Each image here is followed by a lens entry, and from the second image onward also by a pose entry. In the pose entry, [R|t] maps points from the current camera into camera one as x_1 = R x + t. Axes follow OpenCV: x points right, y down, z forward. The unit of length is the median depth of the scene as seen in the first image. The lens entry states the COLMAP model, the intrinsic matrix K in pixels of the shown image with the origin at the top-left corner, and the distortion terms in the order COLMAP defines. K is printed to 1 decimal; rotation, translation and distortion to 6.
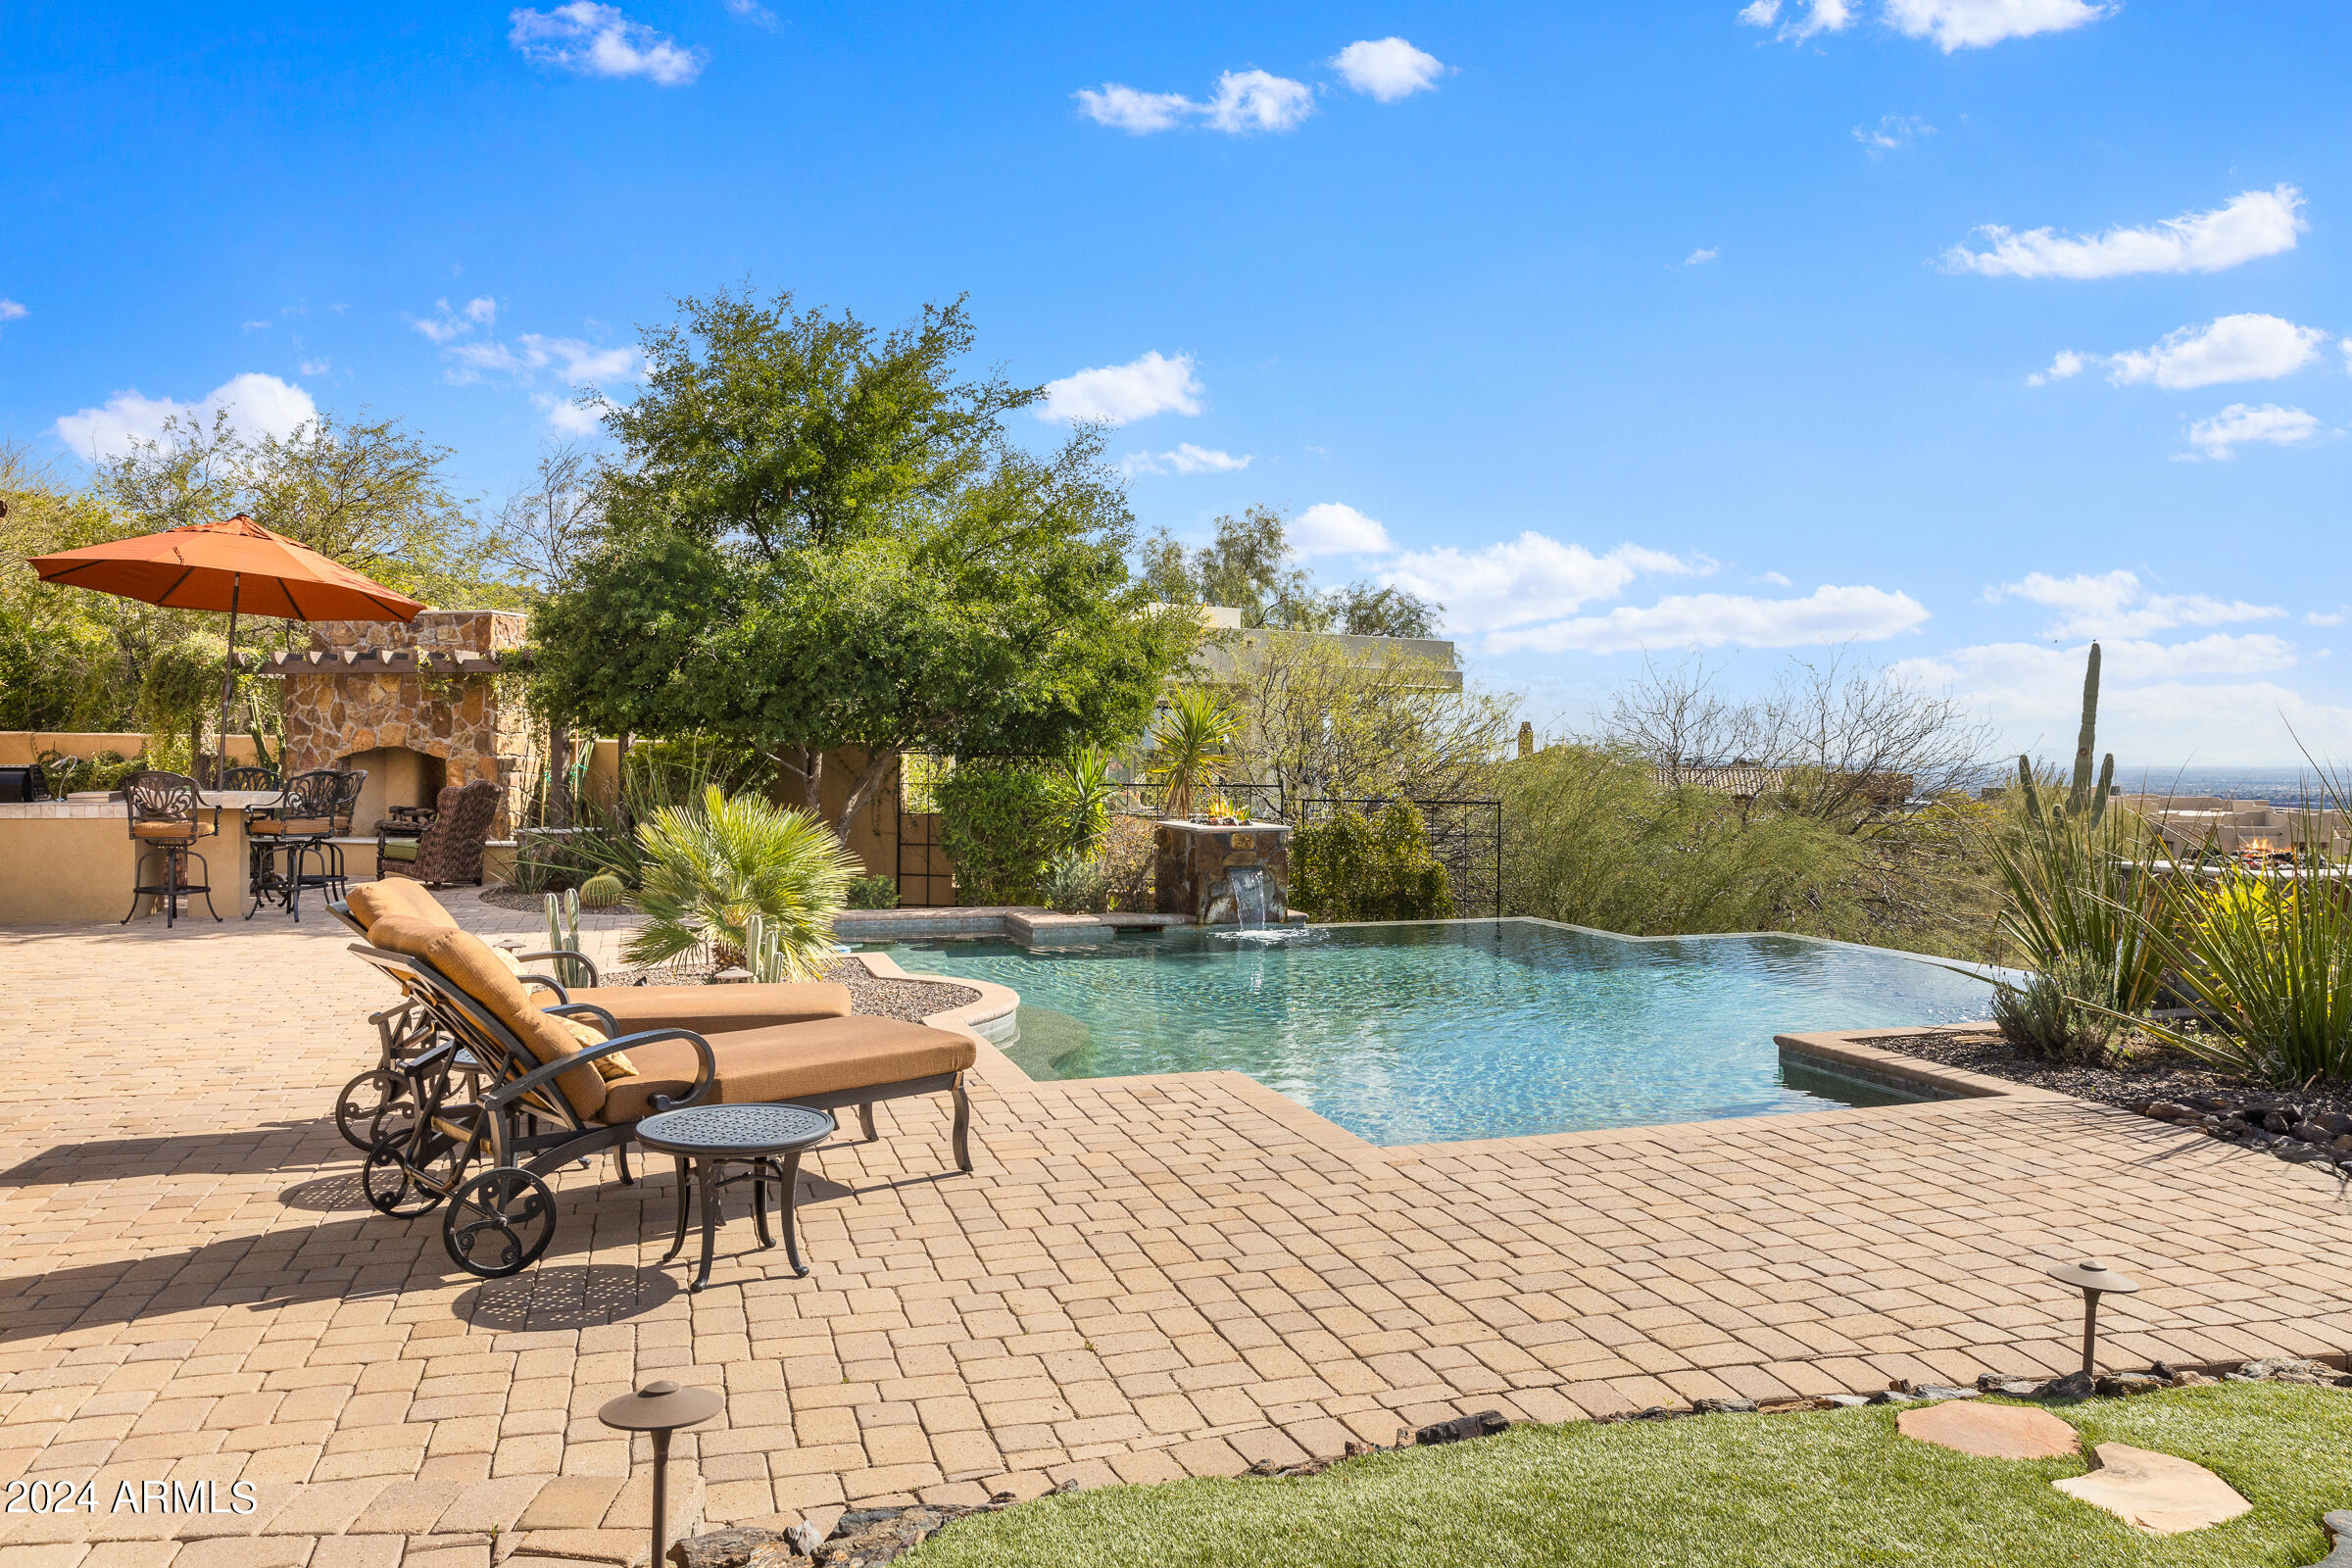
lens RADIAL K [[1671.9, 0, 1169.9], [0, 1671.9, 744.3], [0, 0, 1]] dist [-0.006085, -0.000842]
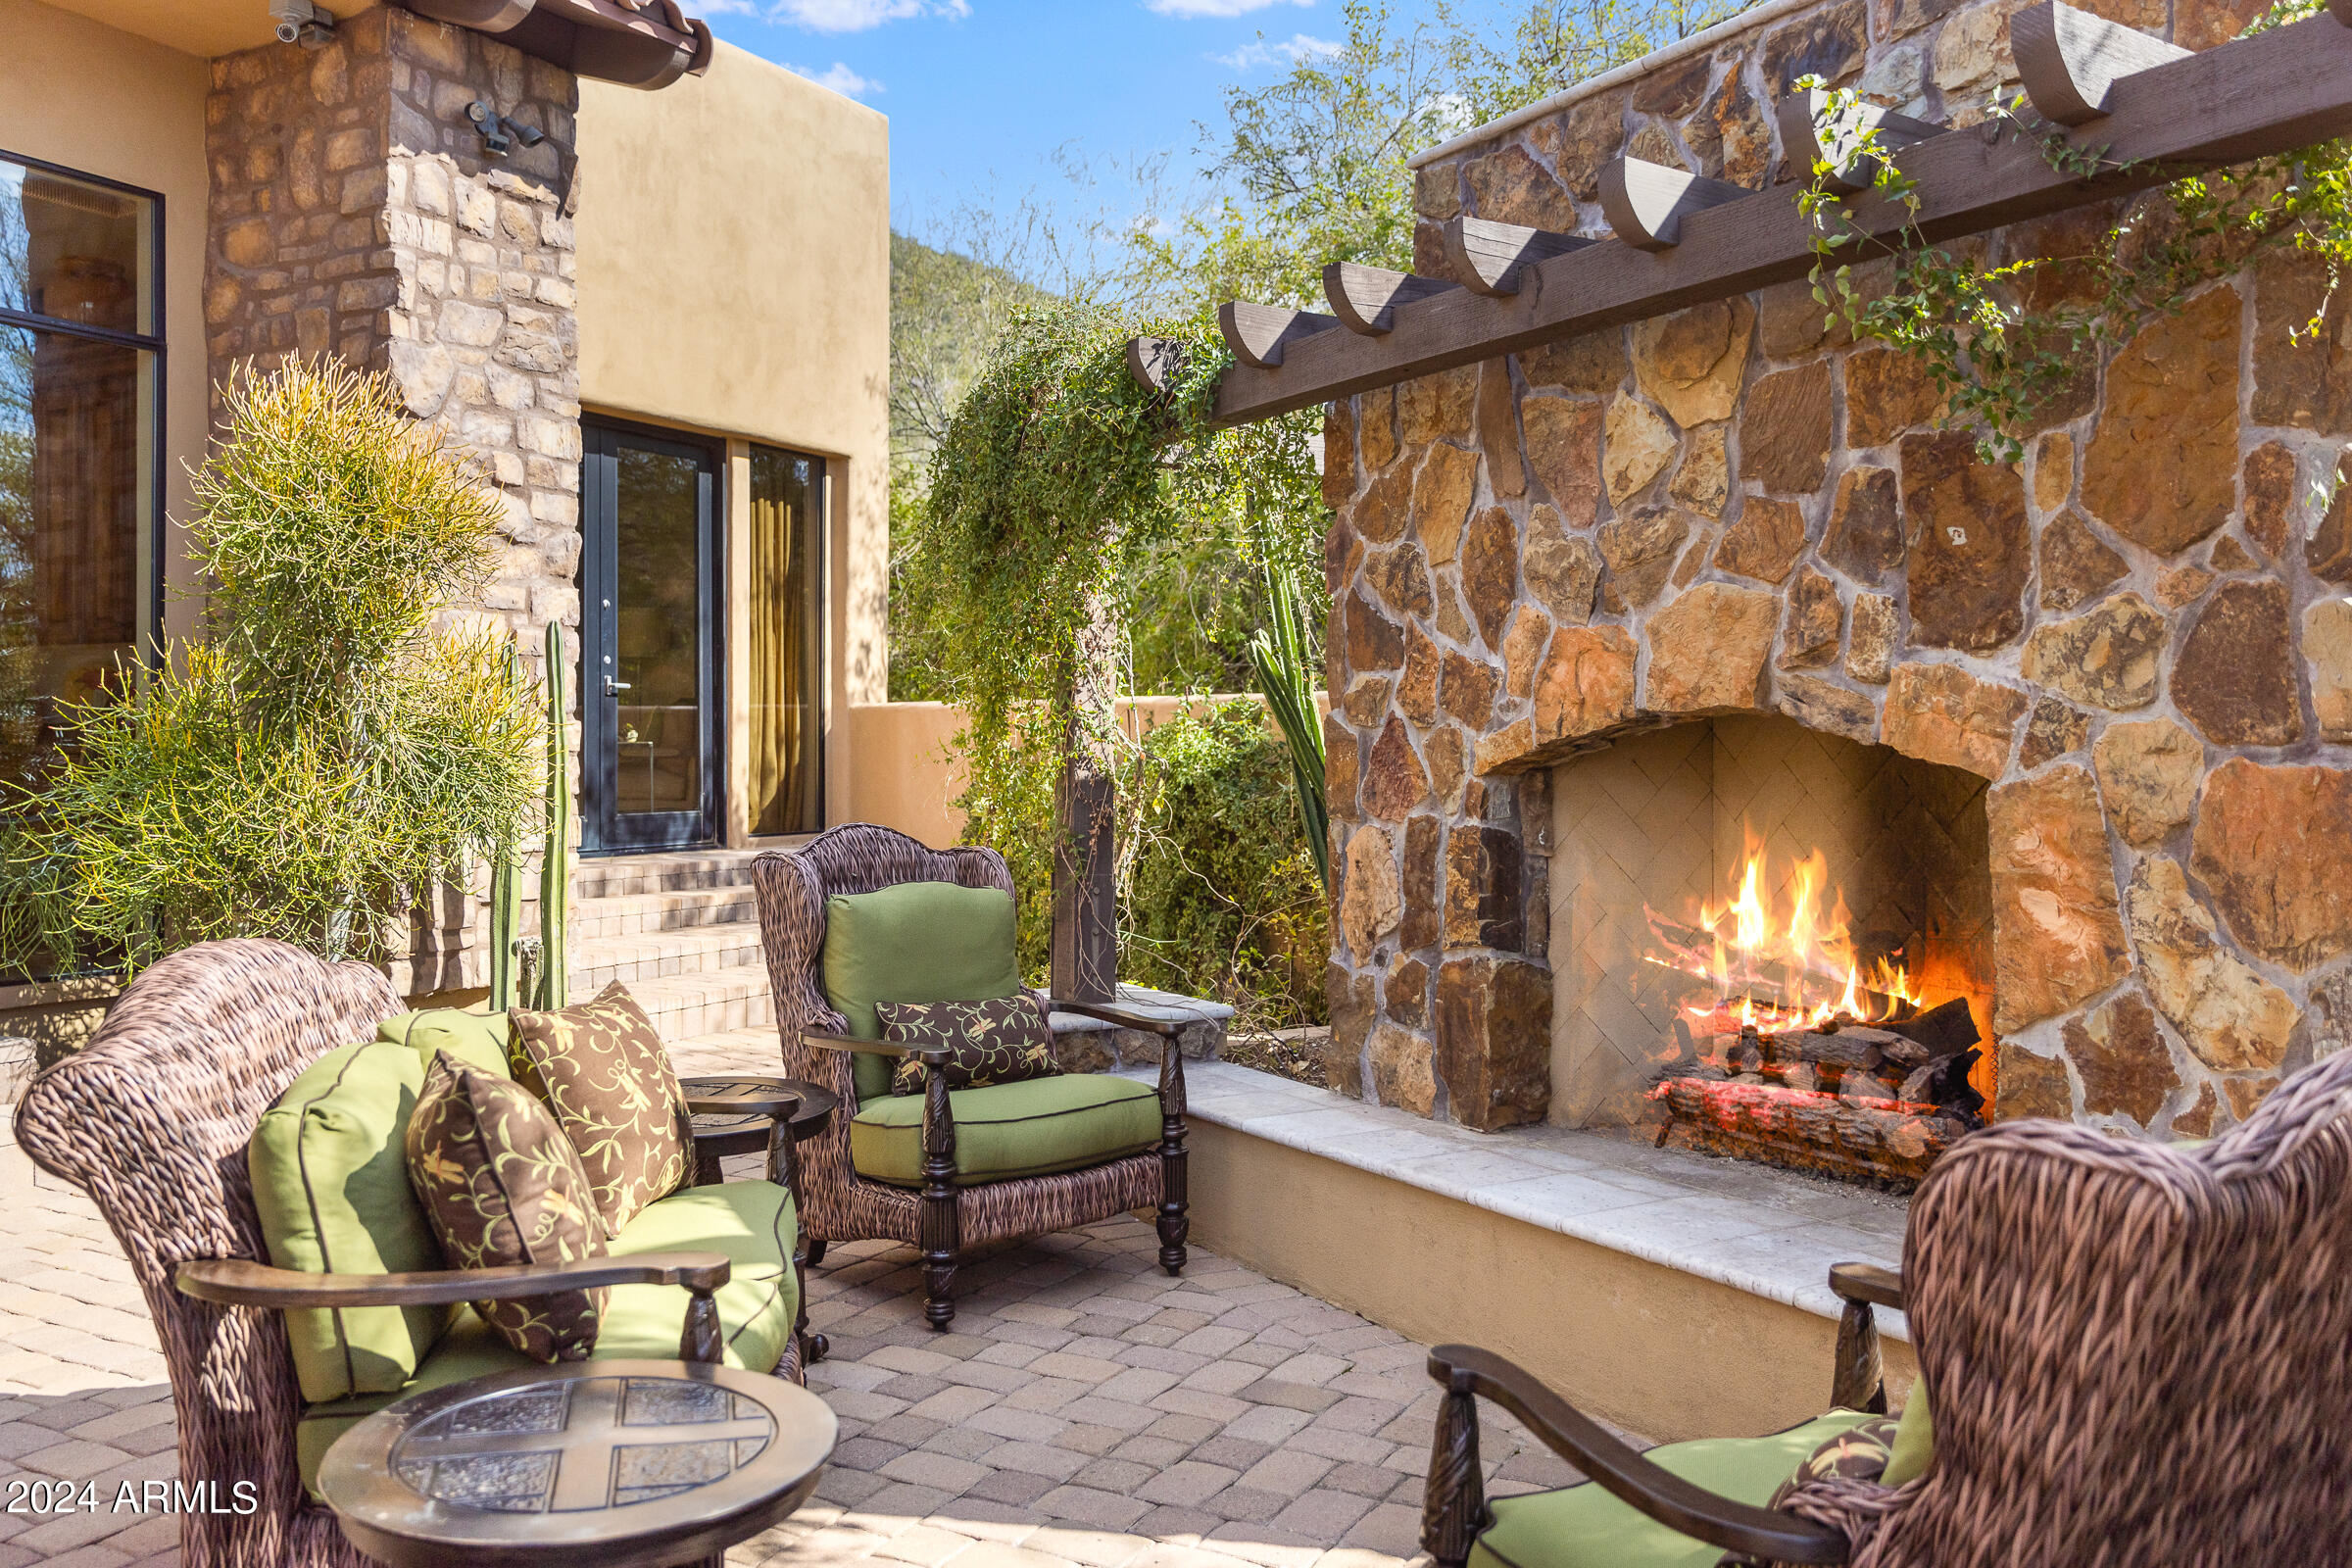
lens RADIAL K [[1932.7, 0, 1184.9], [0, 1932.7, 750.5], [0, 0, 1]] dist [-0.002306, 0.006017]
pose [[0.698002, -0.002979, -0.716090, -0.359977], [0.004477, 0.999990, 0.000204, 0.005860], [0.716082, -0.003348, 0.698008, 0.827560]]
